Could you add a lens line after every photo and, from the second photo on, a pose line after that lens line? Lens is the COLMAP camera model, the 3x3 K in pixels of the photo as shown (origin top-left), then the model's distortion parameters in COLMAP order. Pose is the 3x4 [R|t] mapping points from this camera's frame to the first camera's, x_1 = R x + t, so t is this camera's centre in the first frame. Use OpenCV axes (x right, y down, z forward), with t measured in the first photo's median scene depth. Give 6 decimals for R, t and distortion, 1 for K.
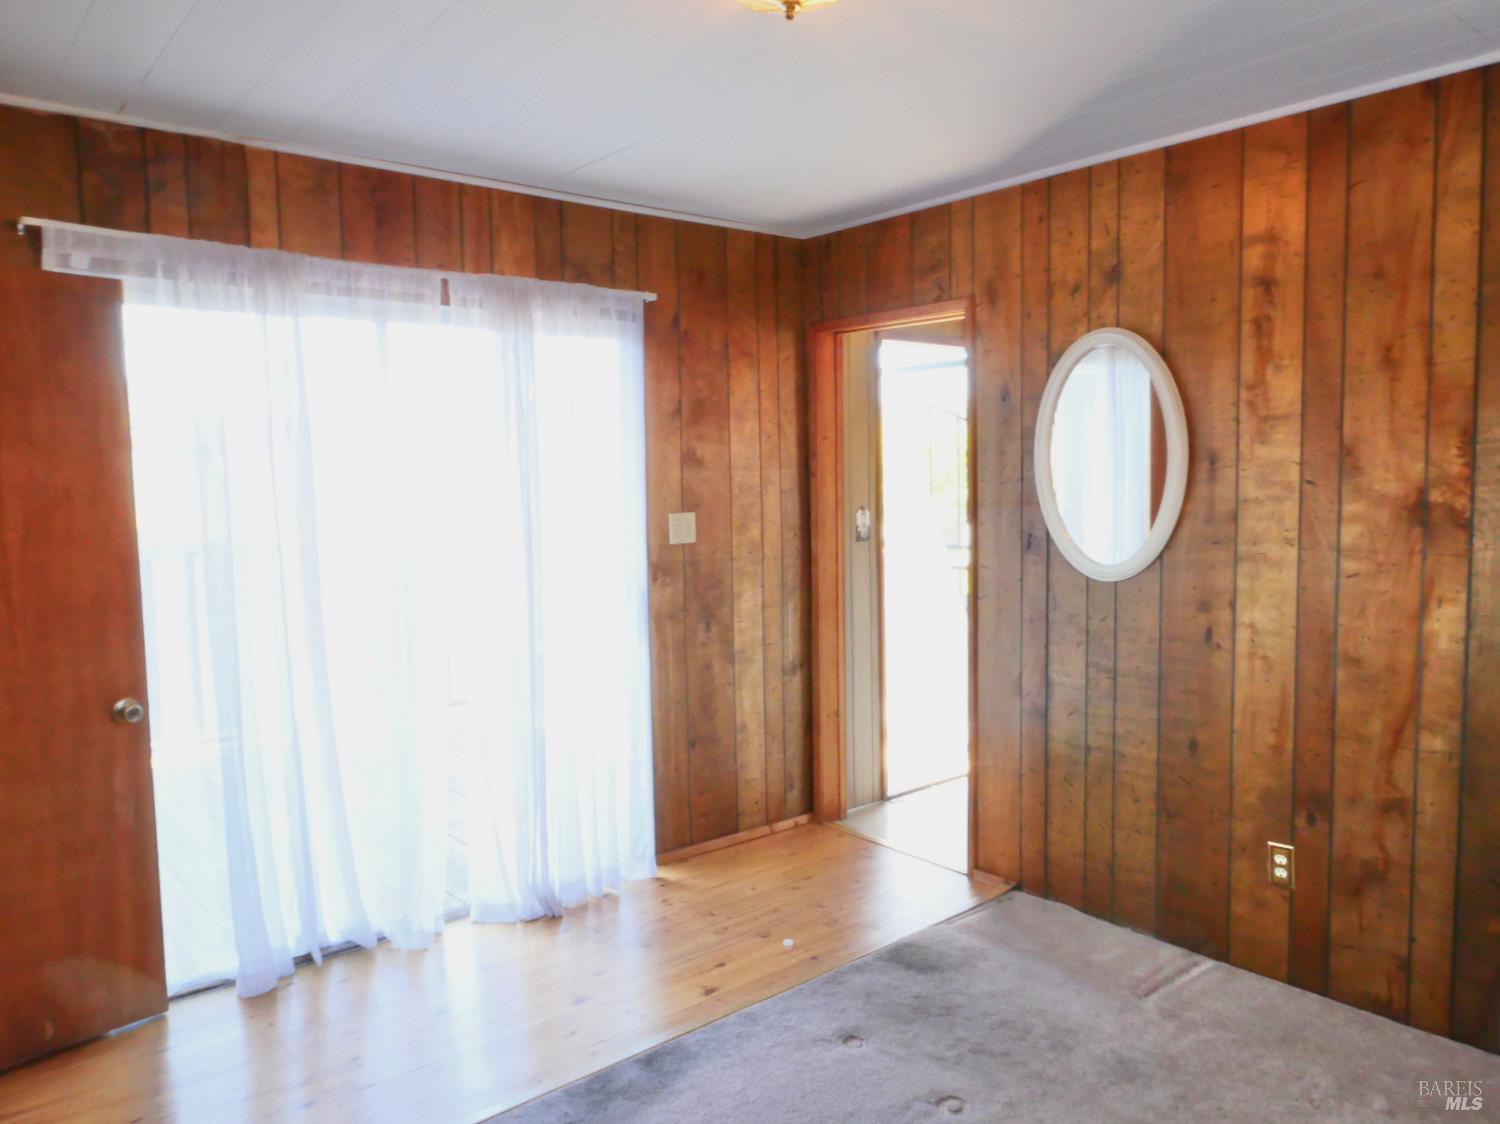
lens RADIAL K [[1101.9, 0, 755.3], [0, 1101.9, 551.6], [0, 0, 1]] dist [-0.035625, 0.013904]
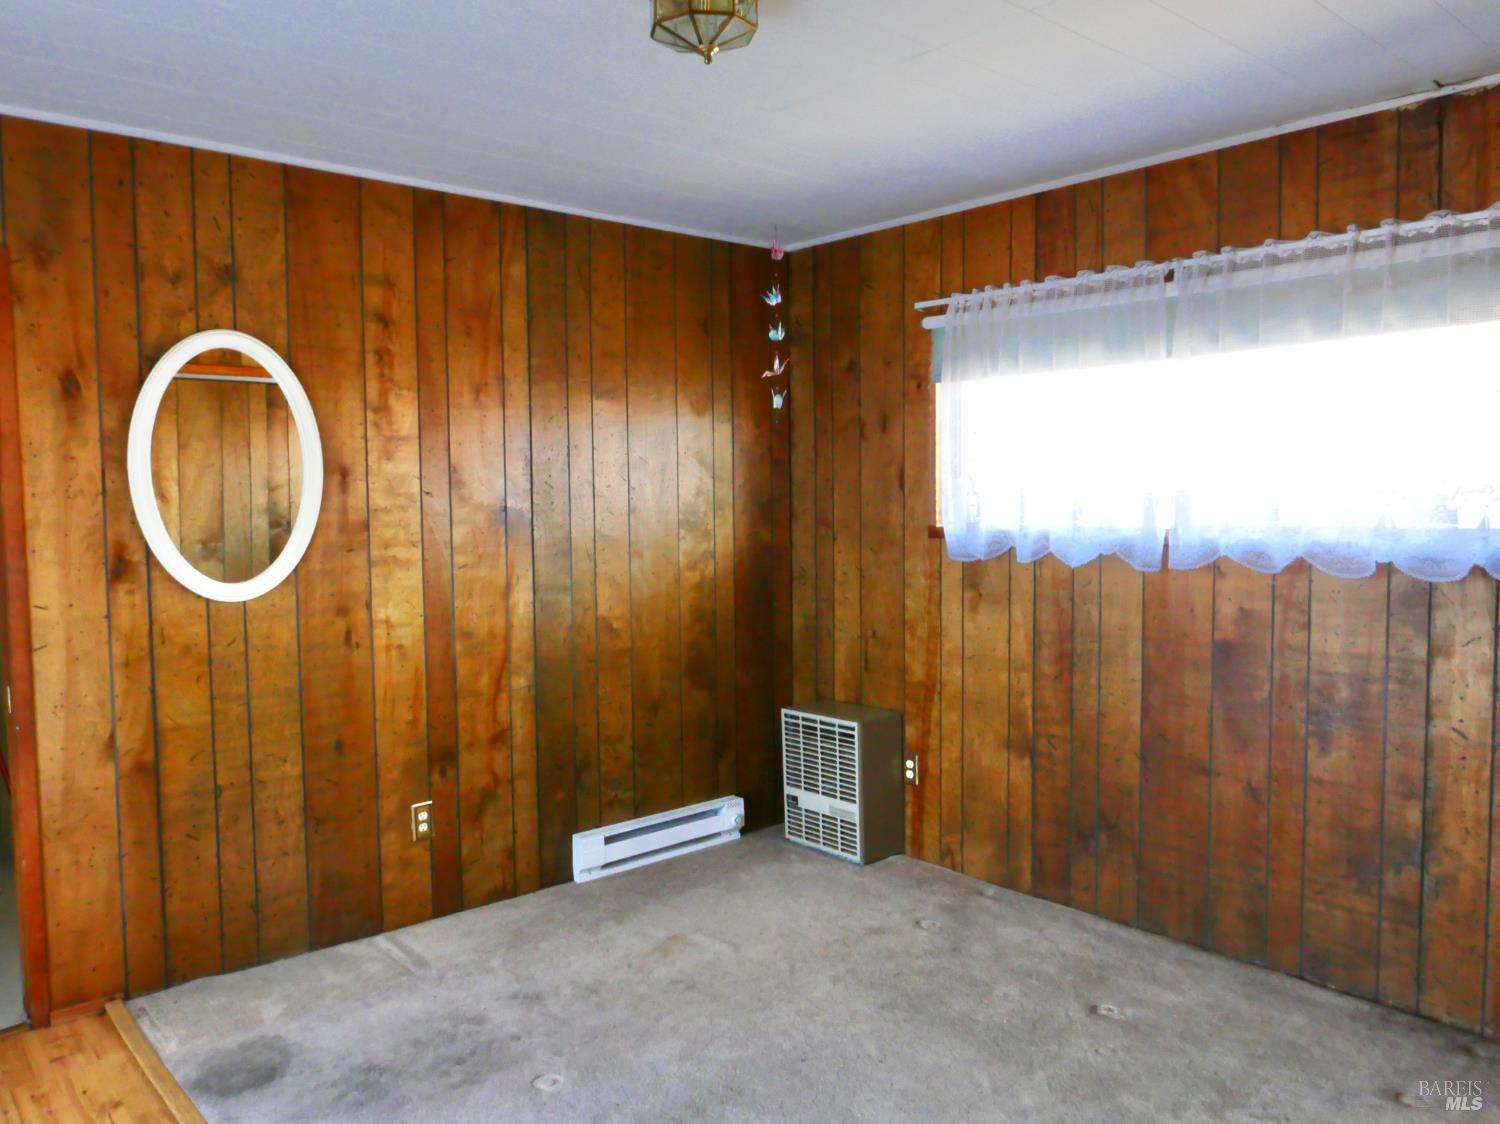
lens RADIAL K [[1101.9, 0, 748.4], [0, 1101.9, 561.0], [0, 0, 1]] dist [-0.035625, 0.013904]
pose [[-0.028204, -0.036547, 0.998934, -0.687181], [0.089737, 0.995204, 0.038944, -0.004356], [-0.995566, 0.090740, -0.024789, 0.652498]]
